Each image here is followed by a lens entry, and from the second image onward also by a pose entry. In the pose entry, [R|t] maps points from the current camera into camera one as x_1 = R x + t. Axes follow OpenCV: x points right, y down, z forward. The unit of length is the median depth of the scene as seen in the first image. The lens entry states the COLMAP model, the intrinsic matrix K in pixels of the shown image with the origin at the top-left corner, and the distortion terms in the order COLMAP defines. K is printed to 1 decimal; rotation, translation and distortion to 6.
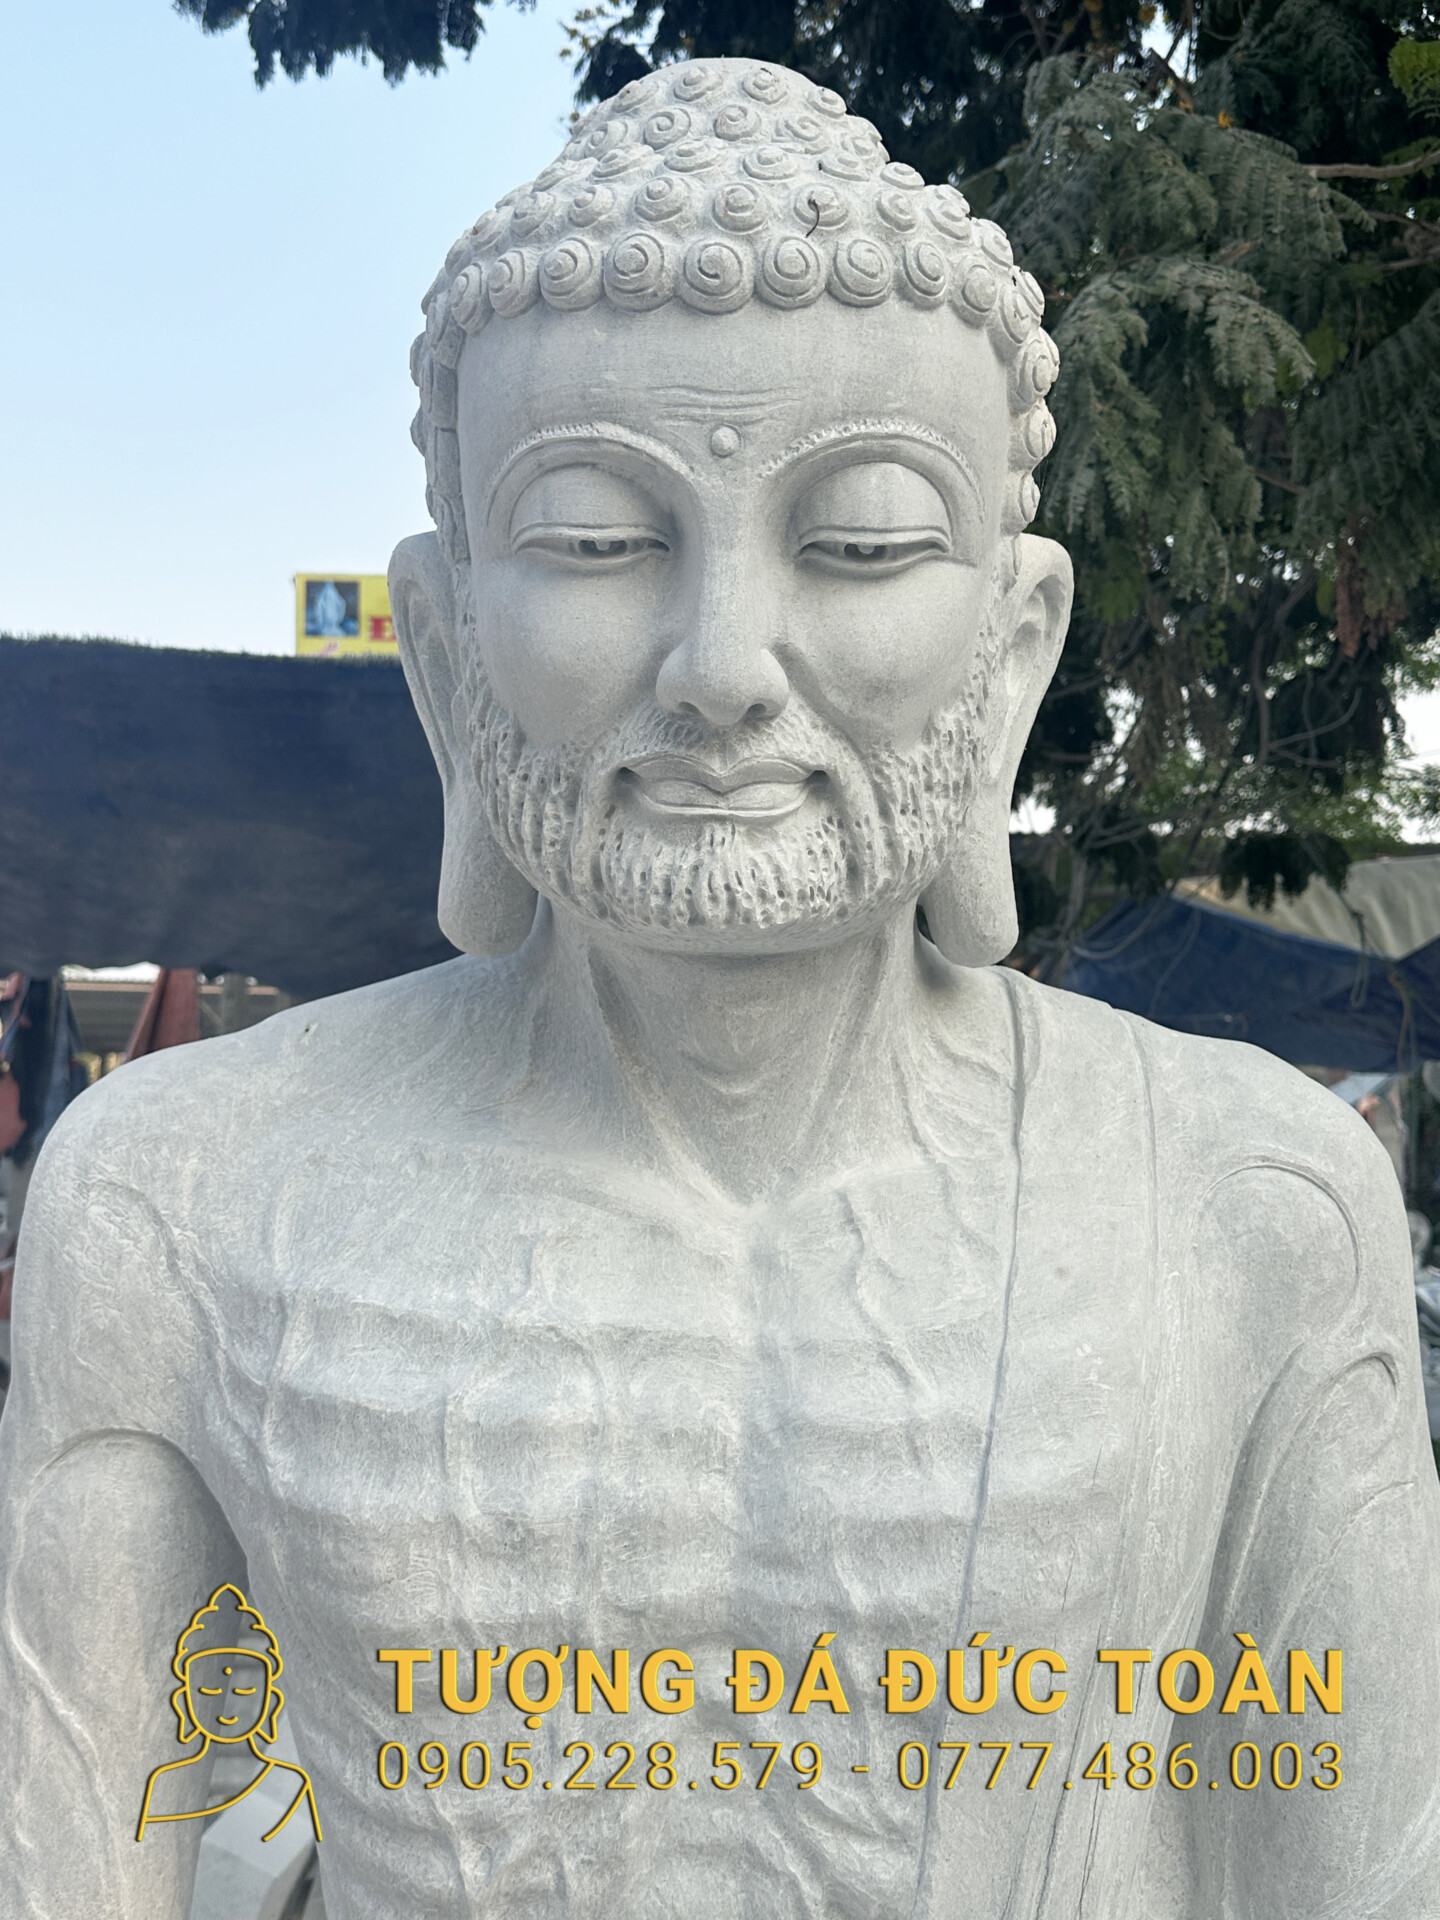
lens RADIAL K [[1909.6, 0, 728.5], [0, 1909.6, 966.3], [0, 0, 1]] dist [0.215229, -0.546234]
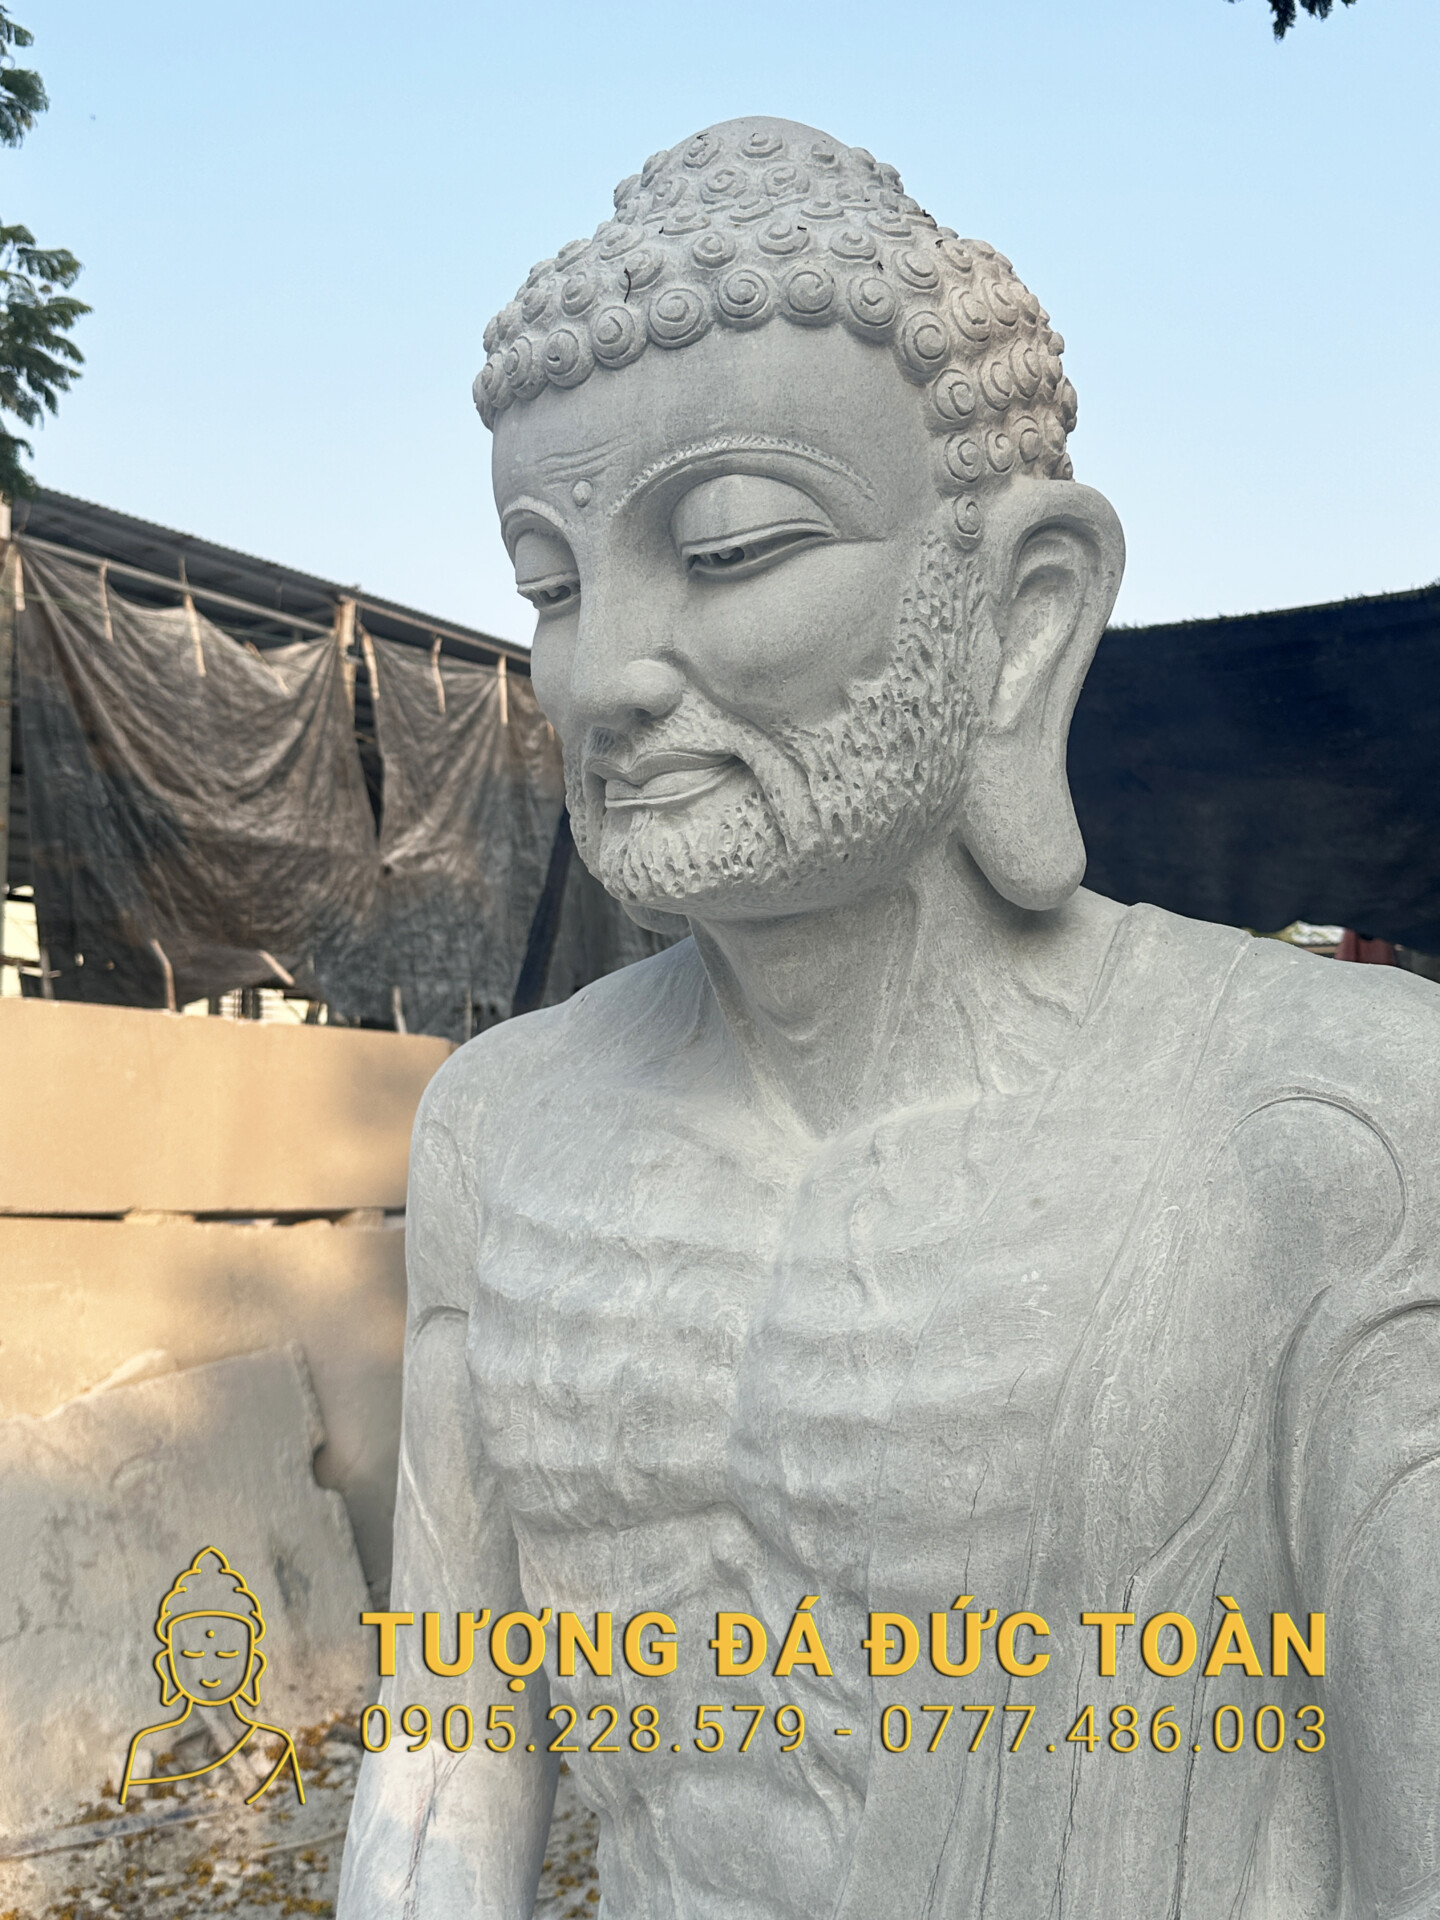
lens RADIAL K [[1918.9, 0, 689.1], [0, 1918.9, 973.4], [0, 0, 1]] dist [0.200285, -0.477836]
pose [[0.784808, -0.054125, -0.617371, 0.710637], [0.068648, 0.997641, -0.000197, 0.025371], [0.615925, -0.042227, 0.786672, 0.084248]]
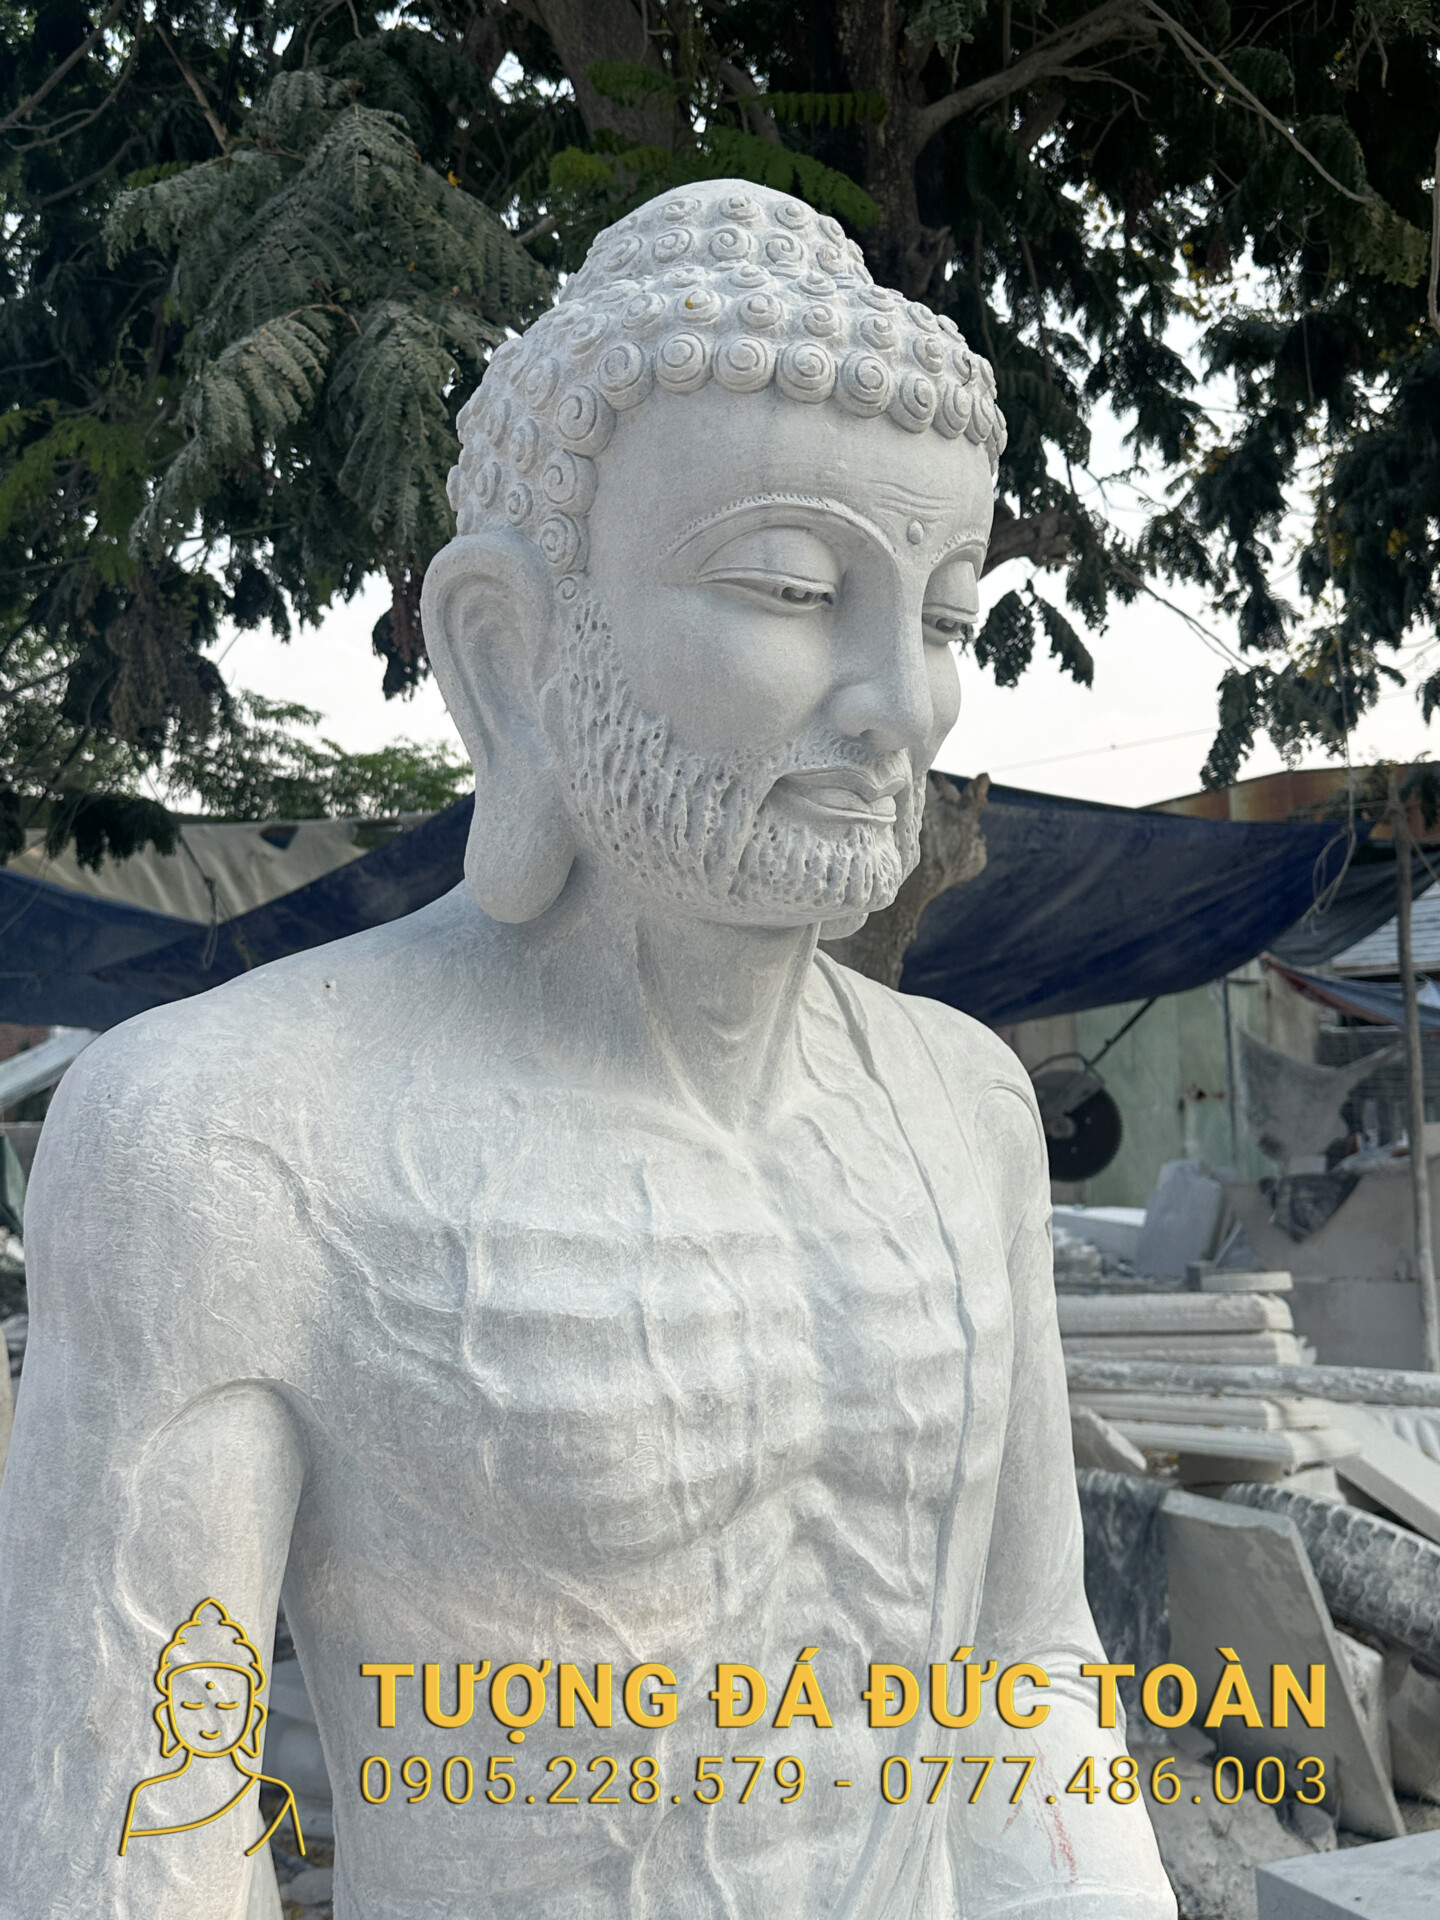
lens RADIAL K [[1910.3, 0, 720.0], [0, 1910.3, 960.0], [0, 0, 1]] dist [0.203517, -0.455655]
pose [[0.768342, 0.012979, 0.639908, -0.854129], [-0.024105, 0.999672, 0.008667, 0.005779], [-0.639586, -0.022084, 0.768402, 0.080288]]
